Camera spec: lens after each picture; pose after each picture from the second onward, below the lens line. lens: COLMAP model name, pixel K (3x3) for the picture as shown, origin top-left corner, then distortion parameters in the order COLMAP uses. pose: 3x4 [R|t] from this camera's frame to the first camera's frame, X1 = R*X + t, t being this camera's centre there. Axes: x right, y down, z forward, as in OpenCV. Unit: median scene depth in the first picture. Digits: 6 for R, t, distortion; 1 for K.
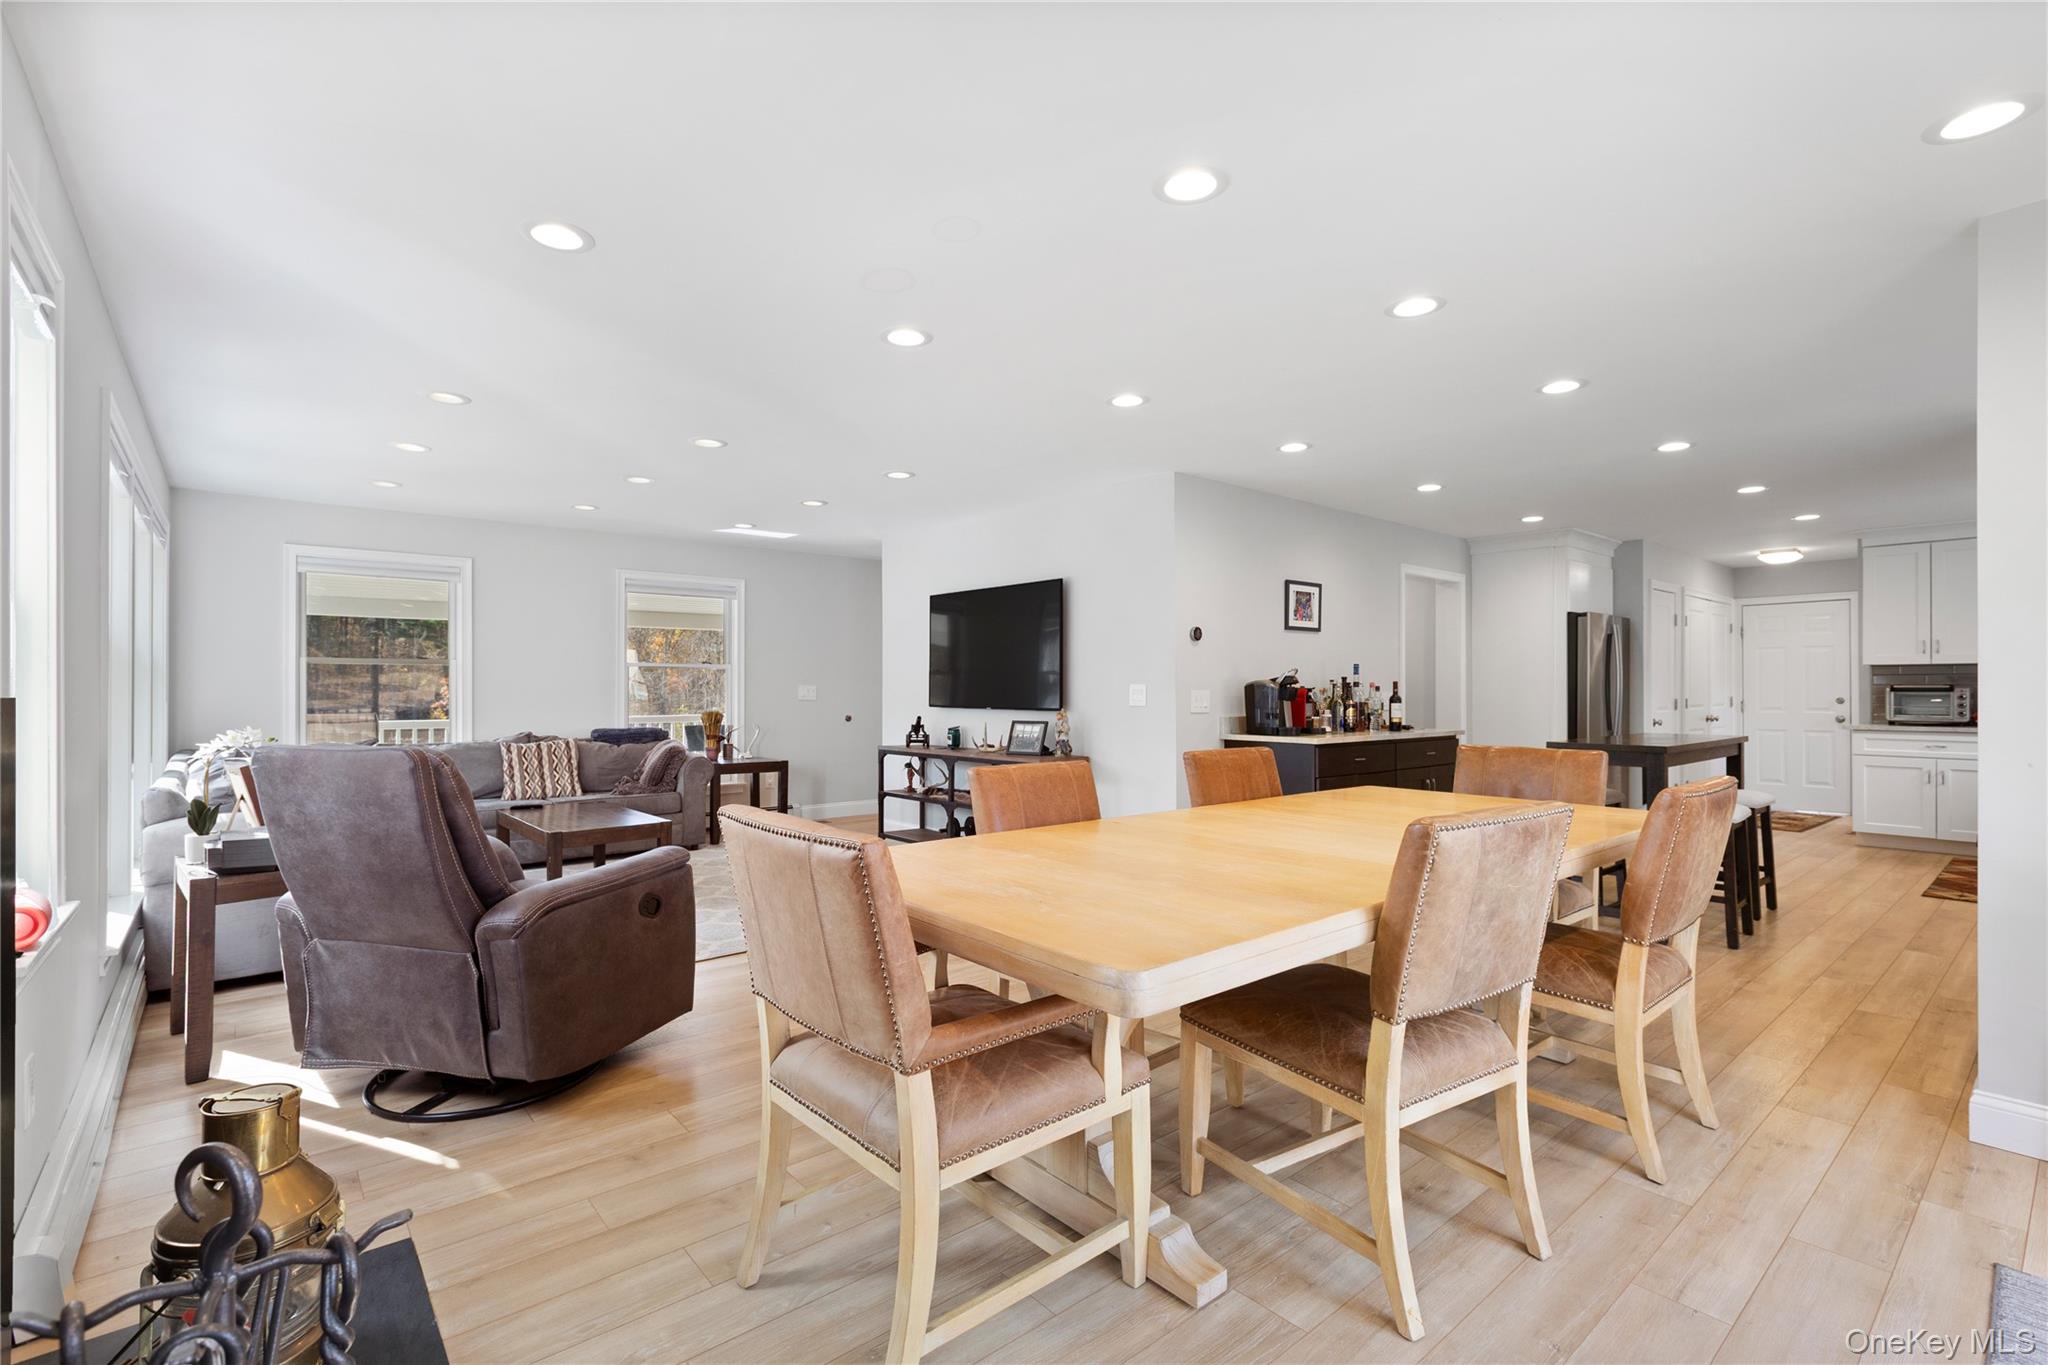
lens RADIAL K [[873.4, 0, 1024.0], [0, 873.4, 682.5], [0, 0, 1]] dist [0.001392, 0.000152]
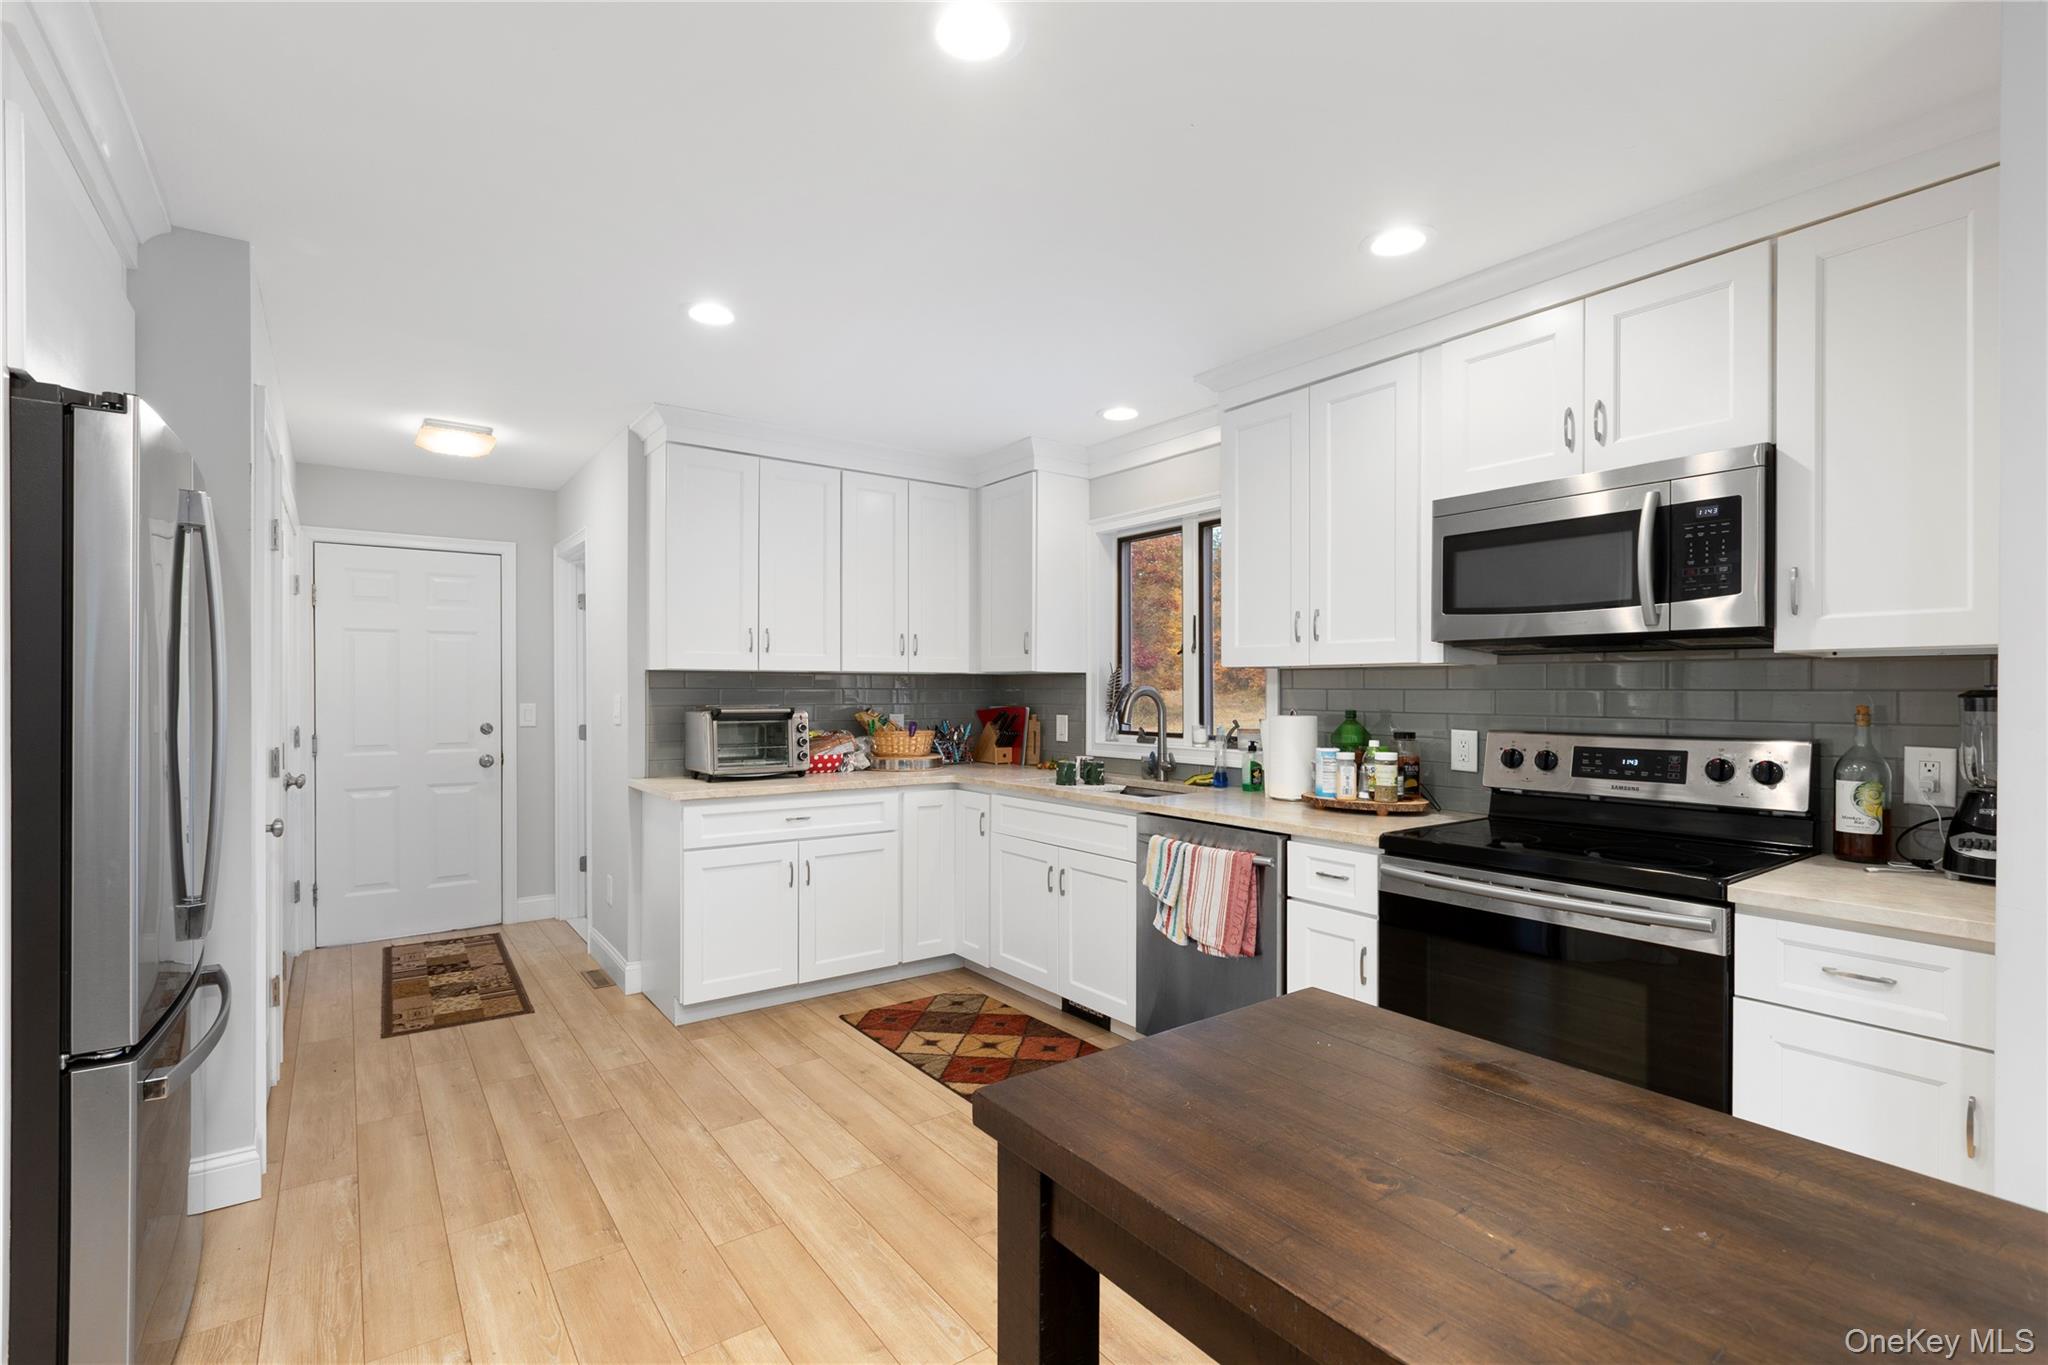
lens RADIAL K [[931.5, 0, 1106.9], [0, 931.5, 698.5], [0, 0, 1]] dist [0.000232, 0.000002]
pose [[0.033617, -0.006294, 0.999415, 0.426758], [-0.007059, 0.999954, 0.006535, -0.008341], [-0.999410, -0.007275, 0.033571, 0.737176]]
